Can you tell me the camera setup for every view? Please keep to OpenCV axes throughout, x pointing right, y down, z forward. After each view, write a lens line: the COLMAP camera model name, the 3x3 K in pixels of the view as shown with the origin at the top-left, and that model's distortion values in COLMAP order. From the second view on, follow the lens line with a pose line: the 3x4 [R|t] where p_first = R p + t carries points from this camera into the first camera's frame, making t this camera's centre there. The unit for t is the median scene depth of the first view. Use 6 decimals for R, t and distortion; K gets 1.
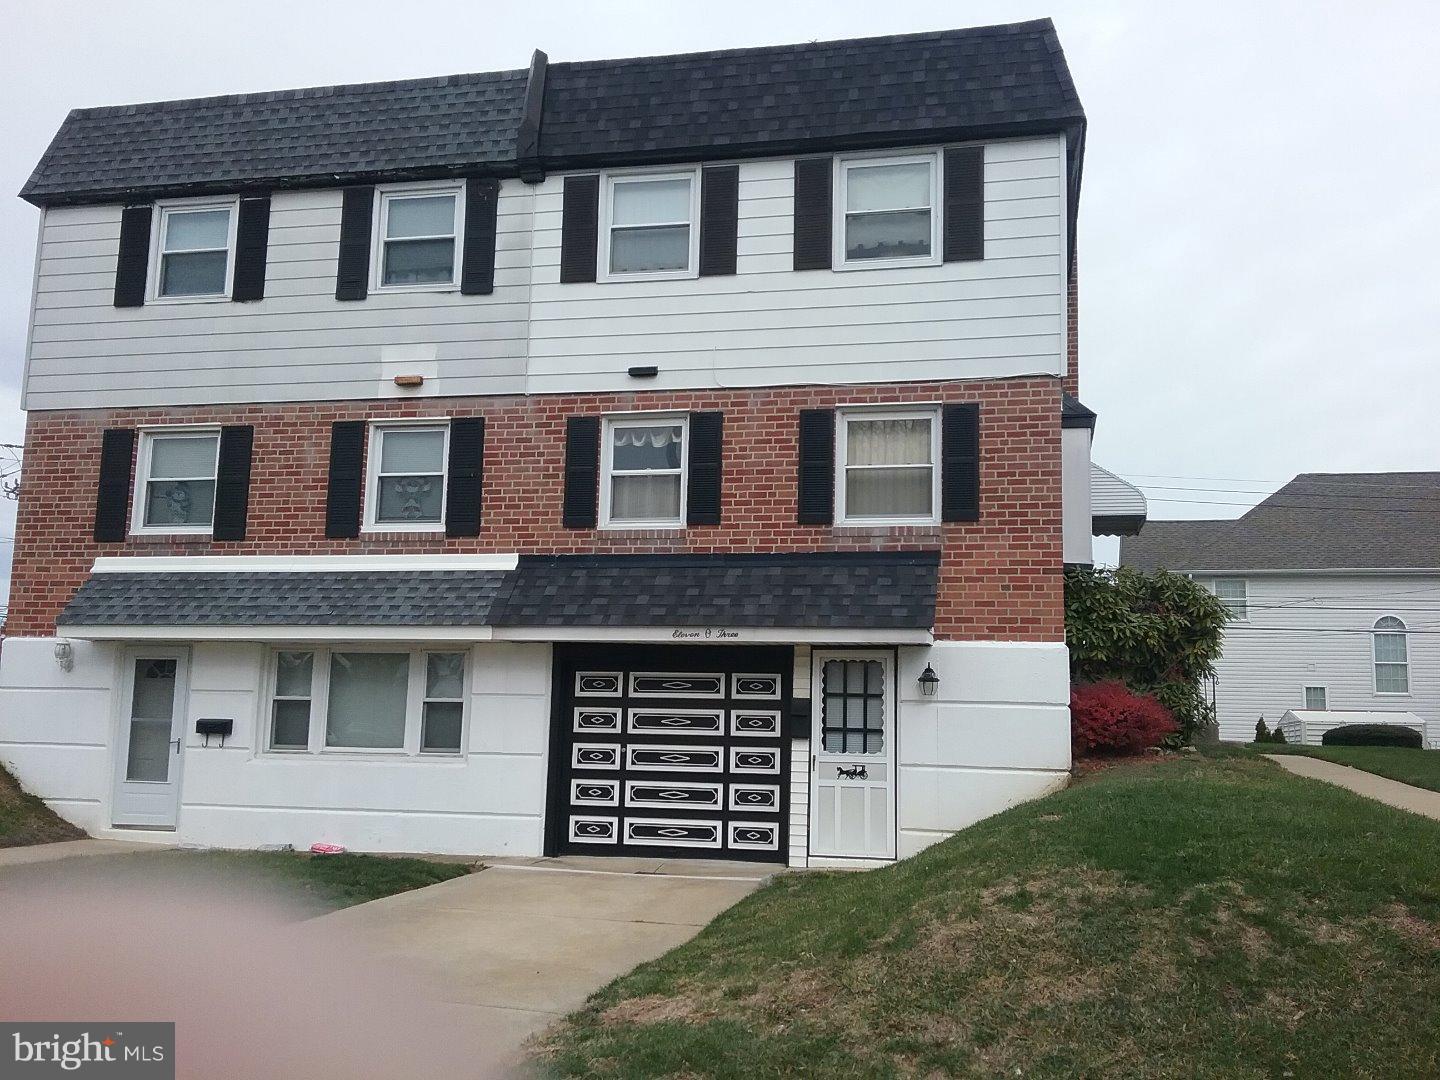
lens RADIAL K [[1330.5, 0, 720.0], [0, 1330.5, 540.0], [0, 0, 1]] dist [0.048538, -0.006284]
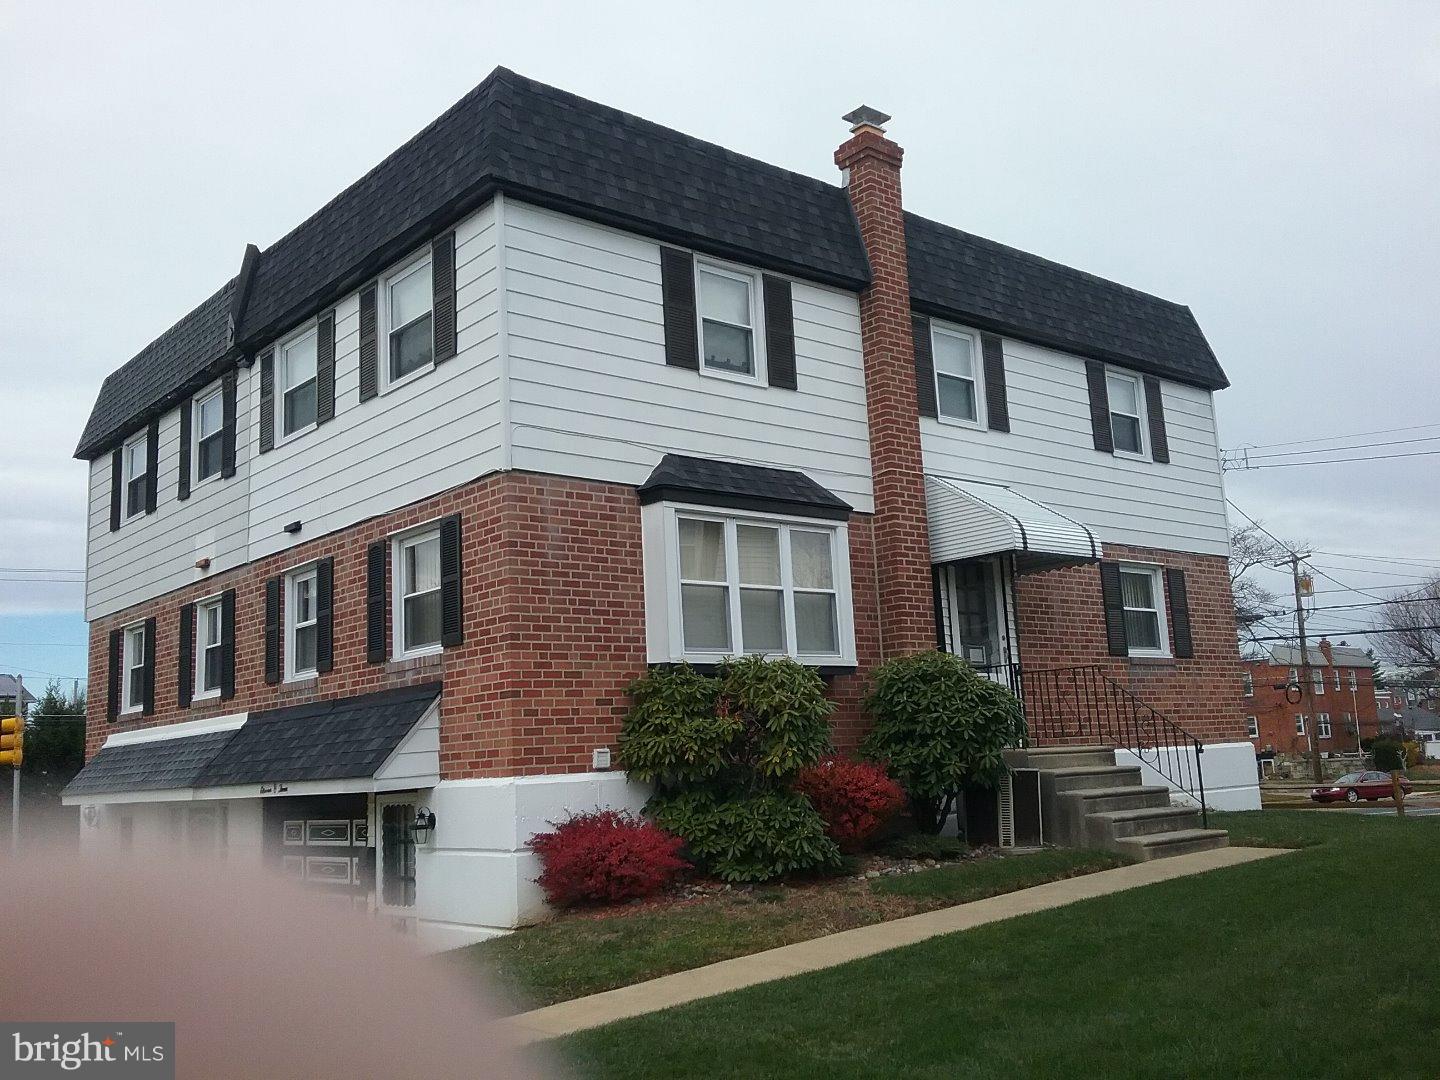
lens RADIAL K [[1330.5, 0, 720.0], [0, 1330.5, 540.0], [0, 0, 1]] dist [0.048538, -0.006284]
pose [[0.801291, -0.163277, -0.575563, 0.852051], [0.159560, 0.985516, -0.057436, -0.003966], [0.576604, -0.045814, 0.815738, 0.358957]]
